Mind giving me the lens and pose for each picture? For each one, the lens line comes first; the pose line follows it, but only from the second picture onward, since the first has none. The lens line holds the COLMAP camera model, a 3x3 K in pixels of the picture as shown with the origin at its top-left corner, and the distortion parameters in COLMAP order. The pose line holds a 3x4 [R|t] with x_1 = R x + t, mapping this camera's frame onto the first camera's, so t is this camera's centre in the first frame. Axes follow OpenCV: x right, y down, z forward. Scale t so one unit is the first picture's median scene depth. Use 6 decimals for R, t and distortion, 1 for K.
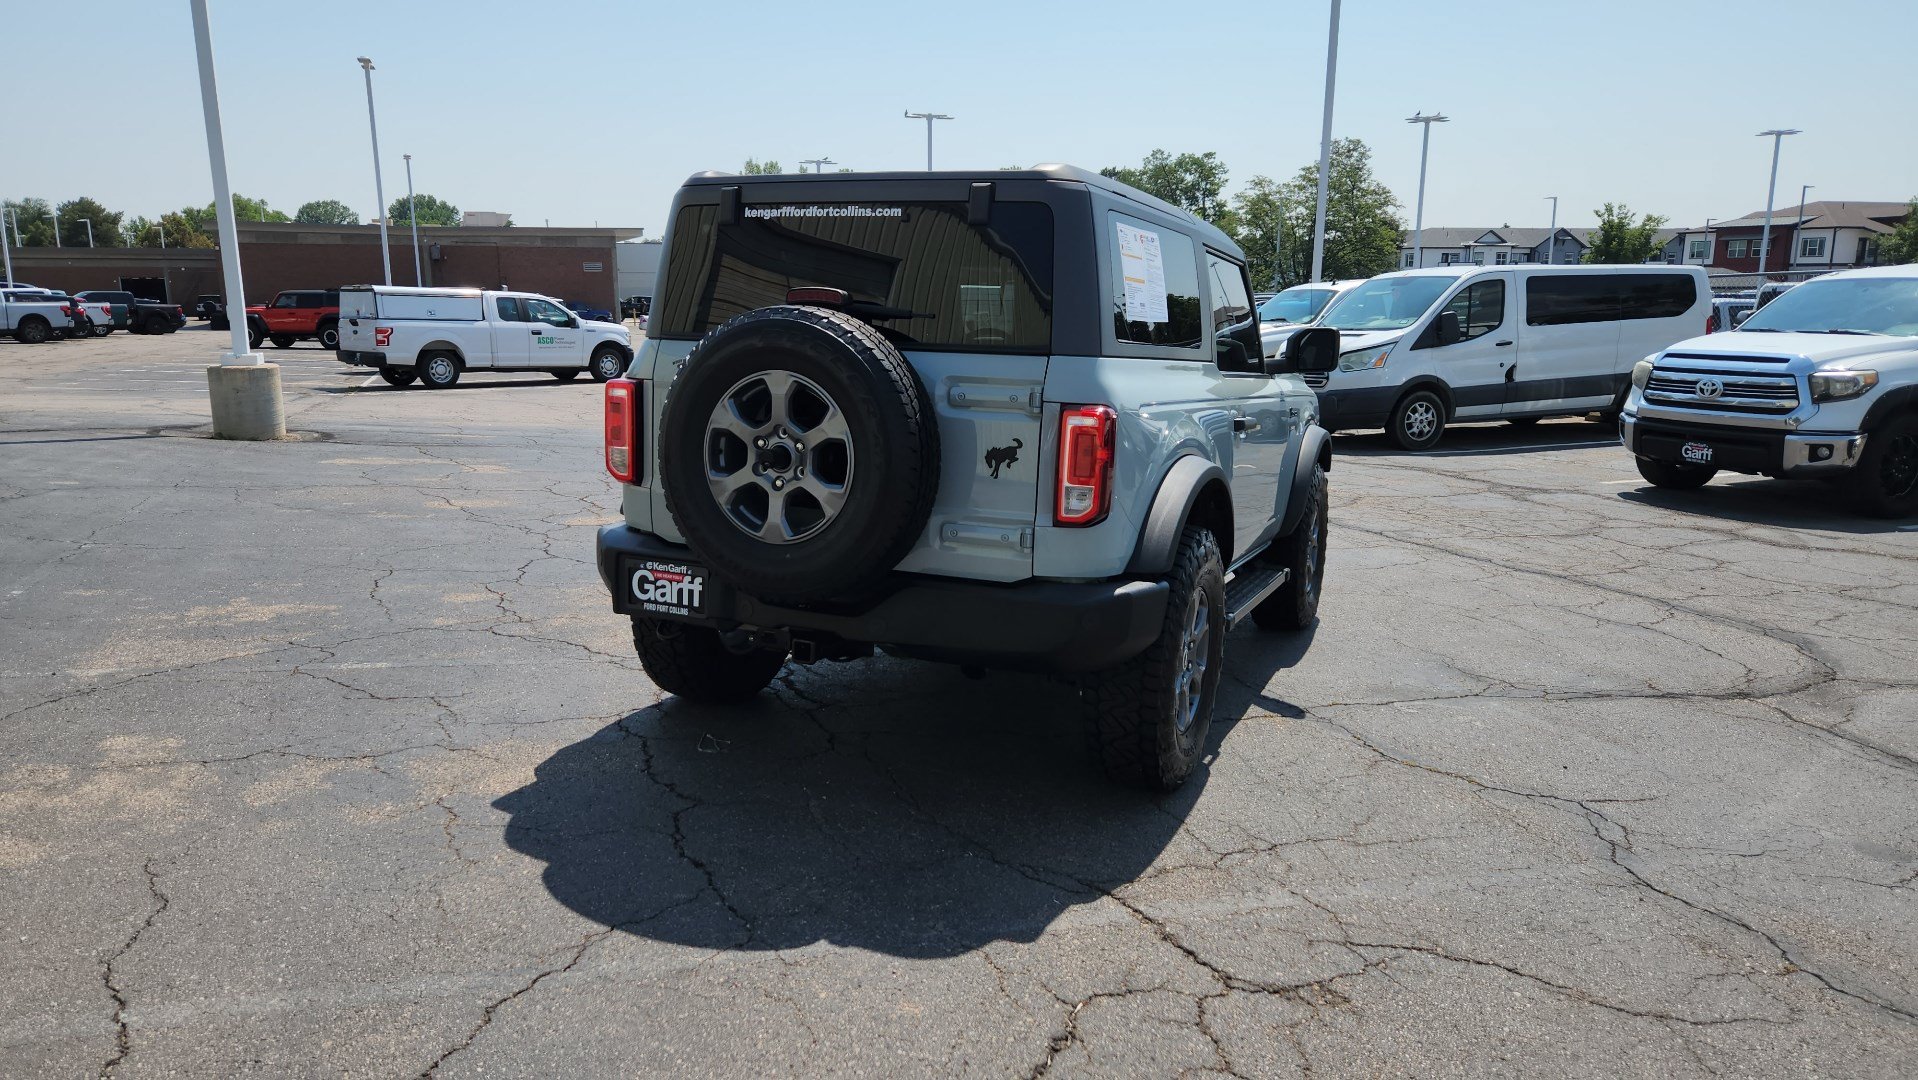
lens RADIAL K [[1284.4, 0, 918.3], [0, 1284.4, 538.6], [0, 0, 1]] dist [0.072605, -0.057940]
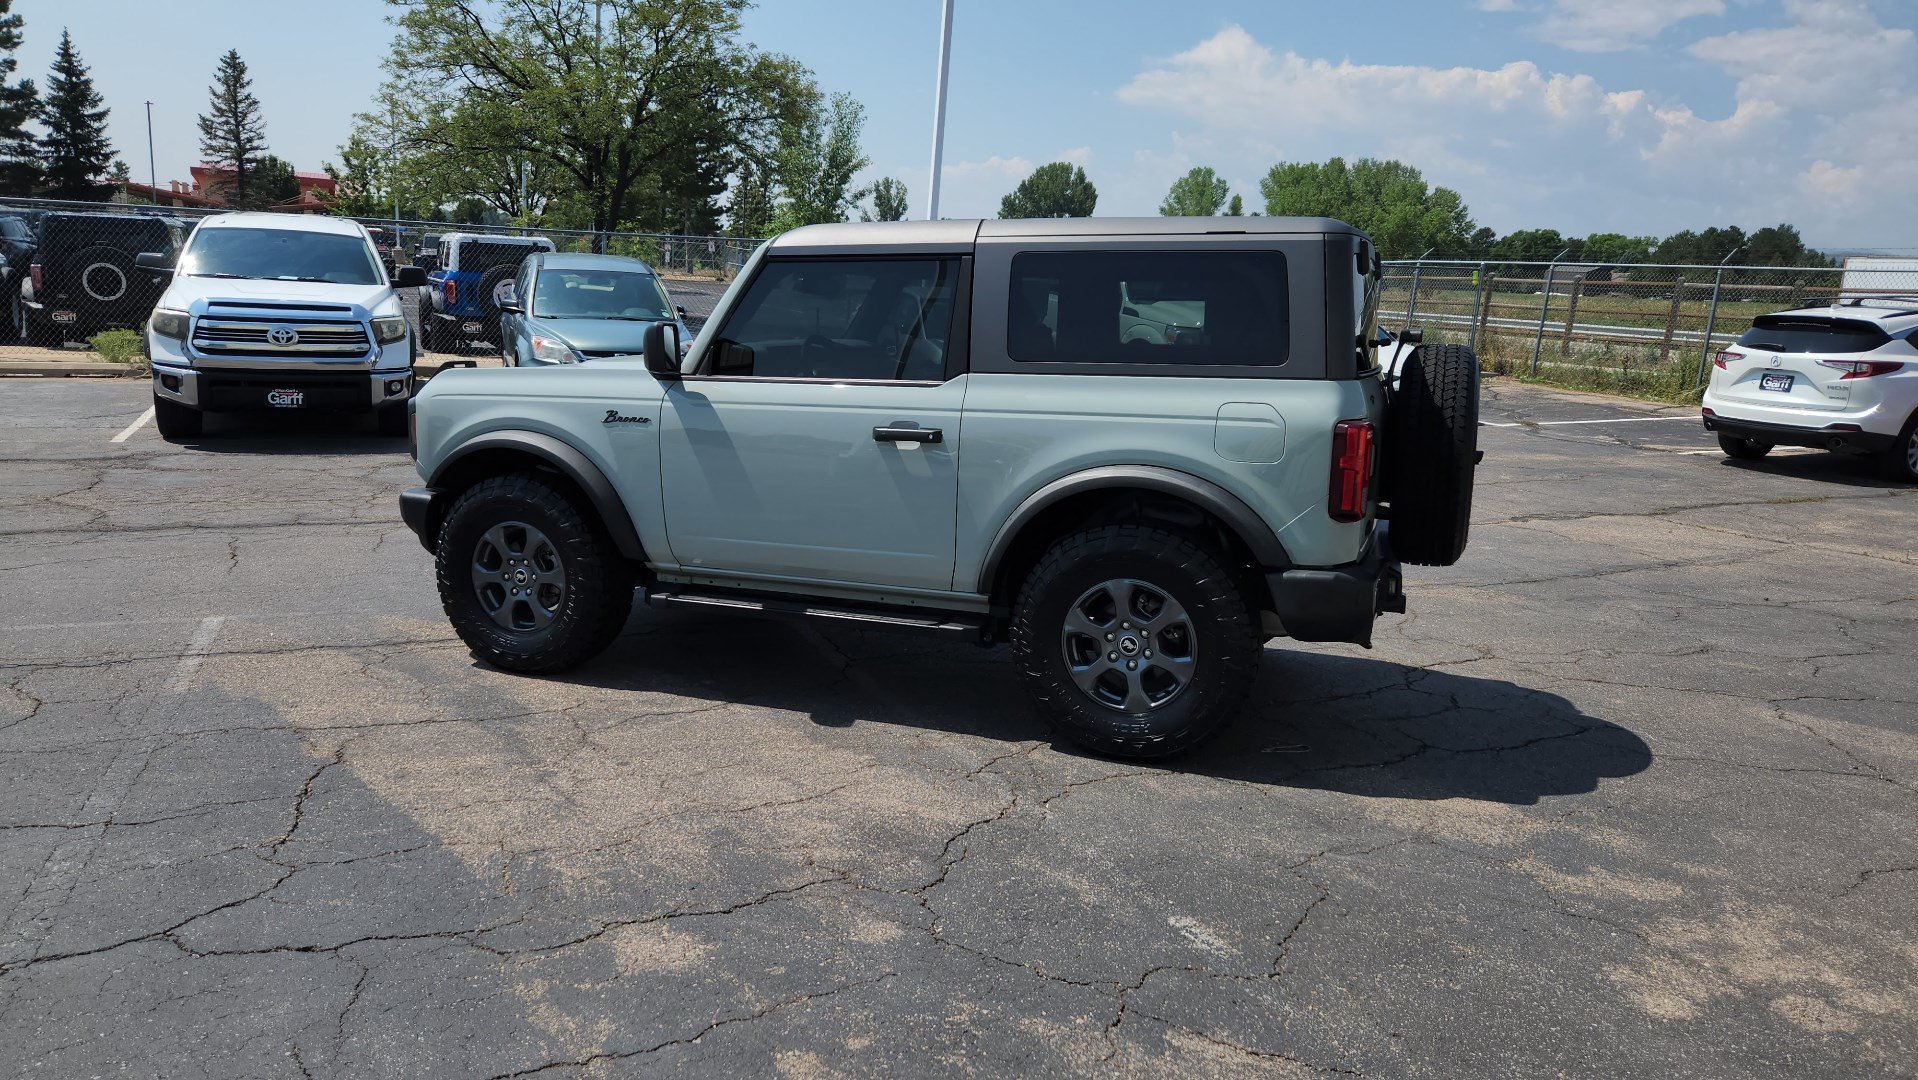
lens RADIAL K [[1284.4, 0, 921.1], [0, 1284.4, 544.0], [0, 0, 1]] dist [0.072605, -0.057940]
pose [[-0.055275, -0.216357, 0.974748, -0.990342], [0.131270, 0.966192, 0.221902, -0.244185], [-0.989804, 0.140221, -0.025005, 1.113778]]
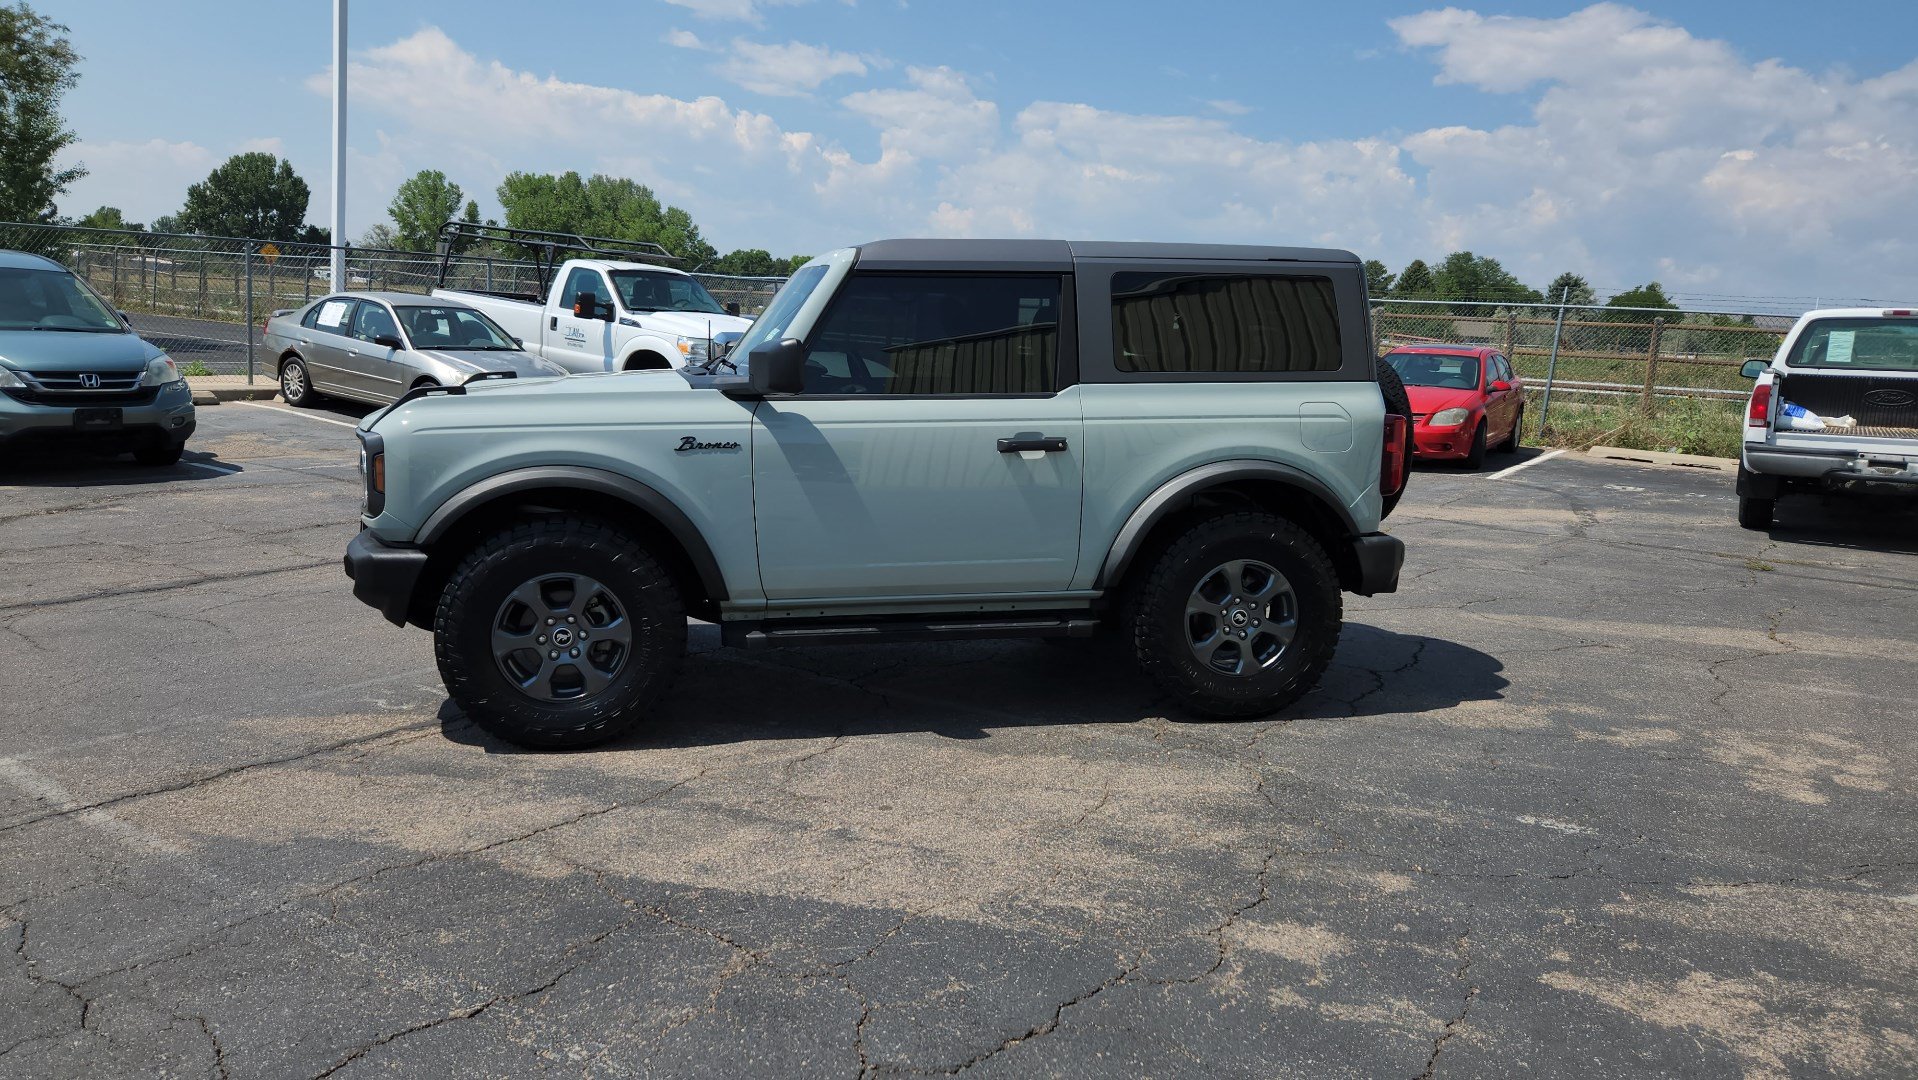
lens RADIAL K [[1284.4, 0, 929.6], [0, 1284.4, 519.0], [0, 0, 1]] dist [0.072605, -0.057940]
pose [[-0.587588, -0.162285, 0.792719, -0.798467], [0.084831, 0.961928, 0.259805, -0.318260], [-0.804701, 0.219906, -0.551450, 1.688267]]
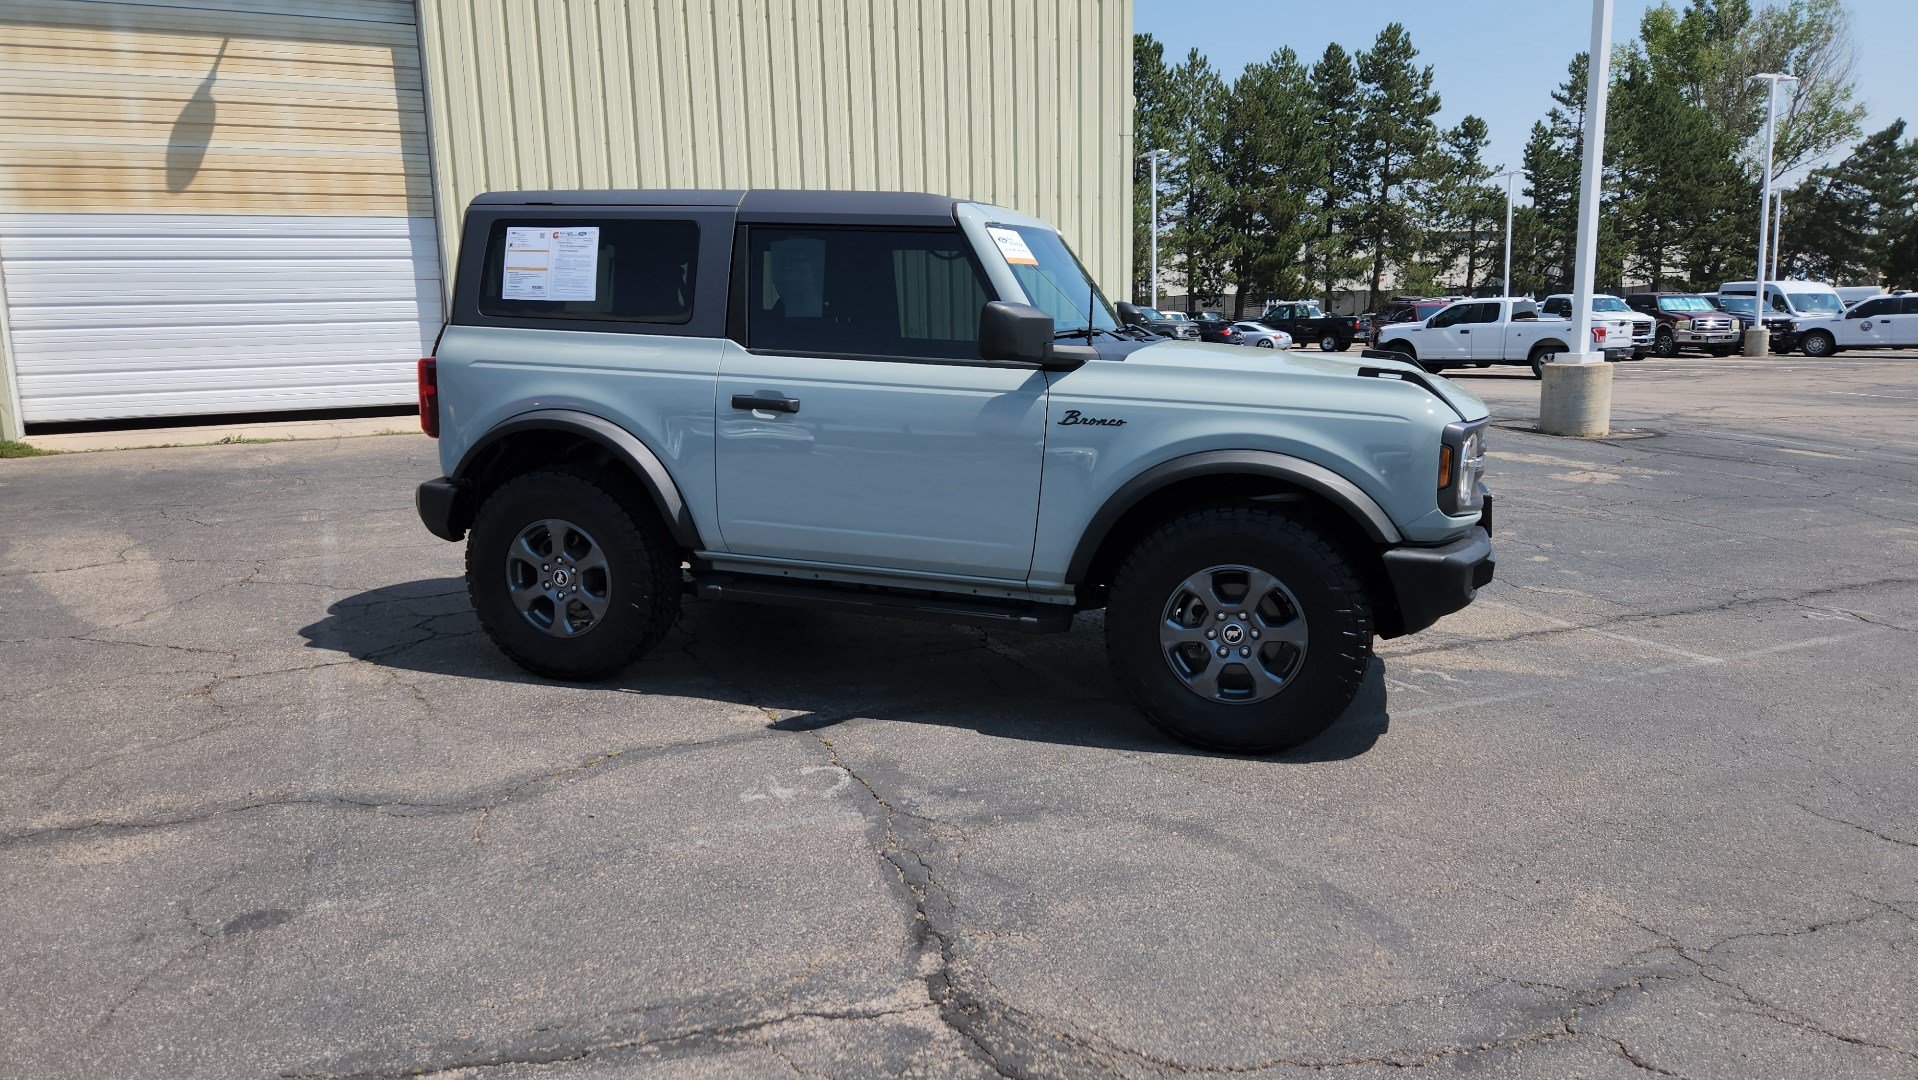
lens RADIAL K [[1284.4, 0, 932.7], [0, 1284.4, 532.6], [0, 0, 1]] dist [0.072605, -0.057940]
pose [[0.113221, 0.149747, -0.982220, 1.169131], [-0.163063, 0.977973, 0.130303, -0.133446], [0.980098, 0.145410, 0.135146, 0.953887]]
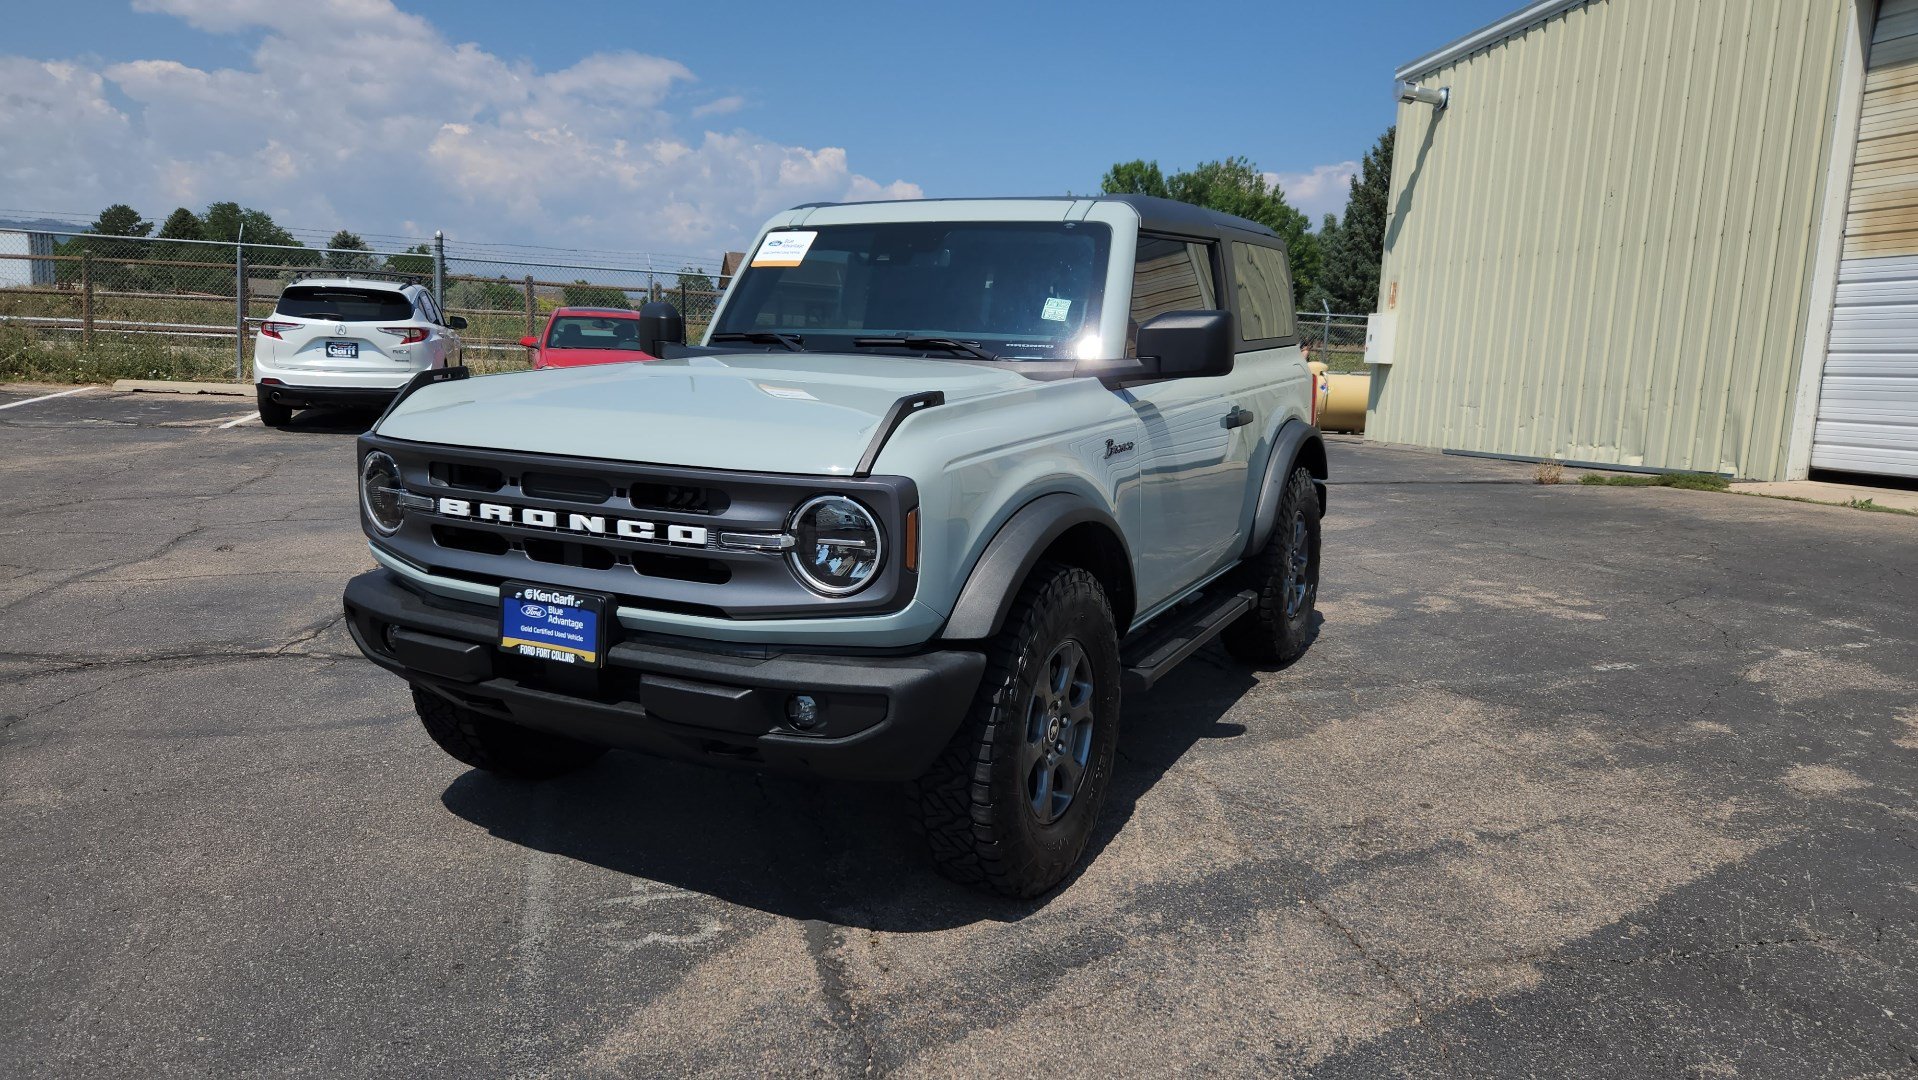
lens RADIAL K [[1284.4, 0, 952.4], [0, 1284.4, 532.1], [0, 0, 1]] dist [0.072605, -0.057940]
pose [[-0.997563, -0.058795, 0.037560, 0.084633], [-0.043836, 0.947013, 0.318190, -0.325709], [-0.054277, 0.315768, -0.947283, 2.002118]]
